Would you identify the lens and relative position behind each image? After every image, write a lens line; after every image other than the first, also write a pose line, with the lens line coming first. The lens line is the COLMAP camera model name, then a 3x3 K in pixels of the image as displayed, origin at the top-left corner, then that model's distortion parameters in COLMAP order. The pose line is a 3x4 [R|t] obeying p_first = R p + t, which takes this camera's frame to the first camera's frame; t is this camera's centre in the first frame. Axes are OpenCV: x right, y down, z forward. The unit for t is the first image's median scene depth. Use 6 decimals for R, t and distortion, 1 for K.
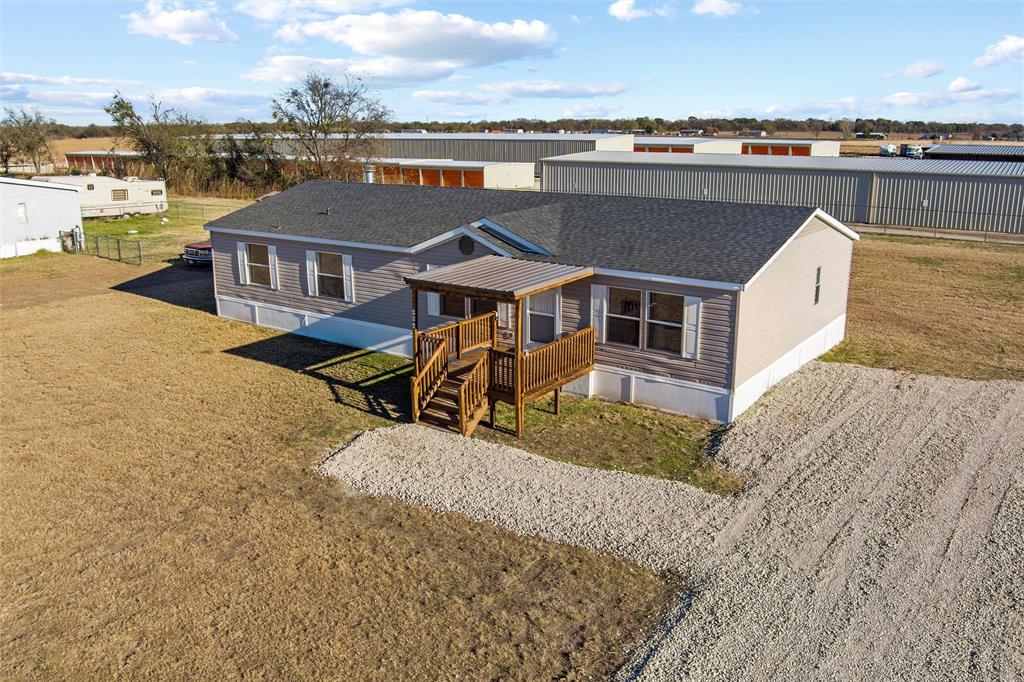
lens RADIAL K [[824.2, 0, 512.0], [0, 824.2, 341.0], [0, 0, 1]] dist [-0.063740, 0.005155]
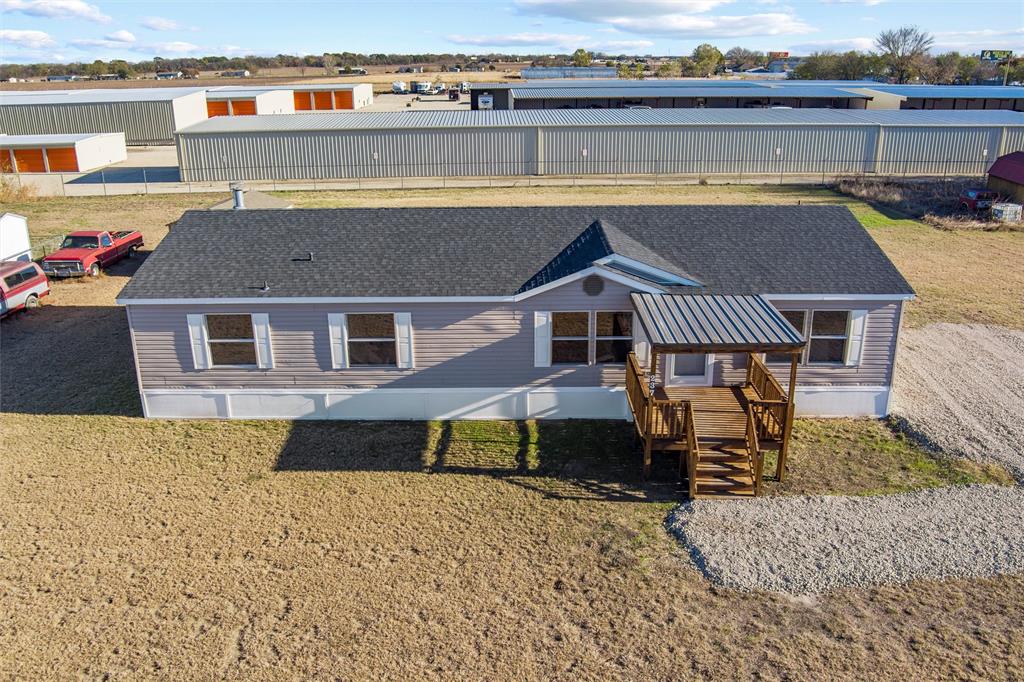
lens RADIAL K [[824.2, 0, 512.0], [0, 824.2, 341.0], [0, 0, 1]] dist [-0.063740, 0.005155]
pose [[0.825301, -0.190484, 0.531595, -0.548026], [0.152433, 0.981591, 0.115077, -0.154398], [-0.543730, -0.013940, 0.839144, 0.261836]]
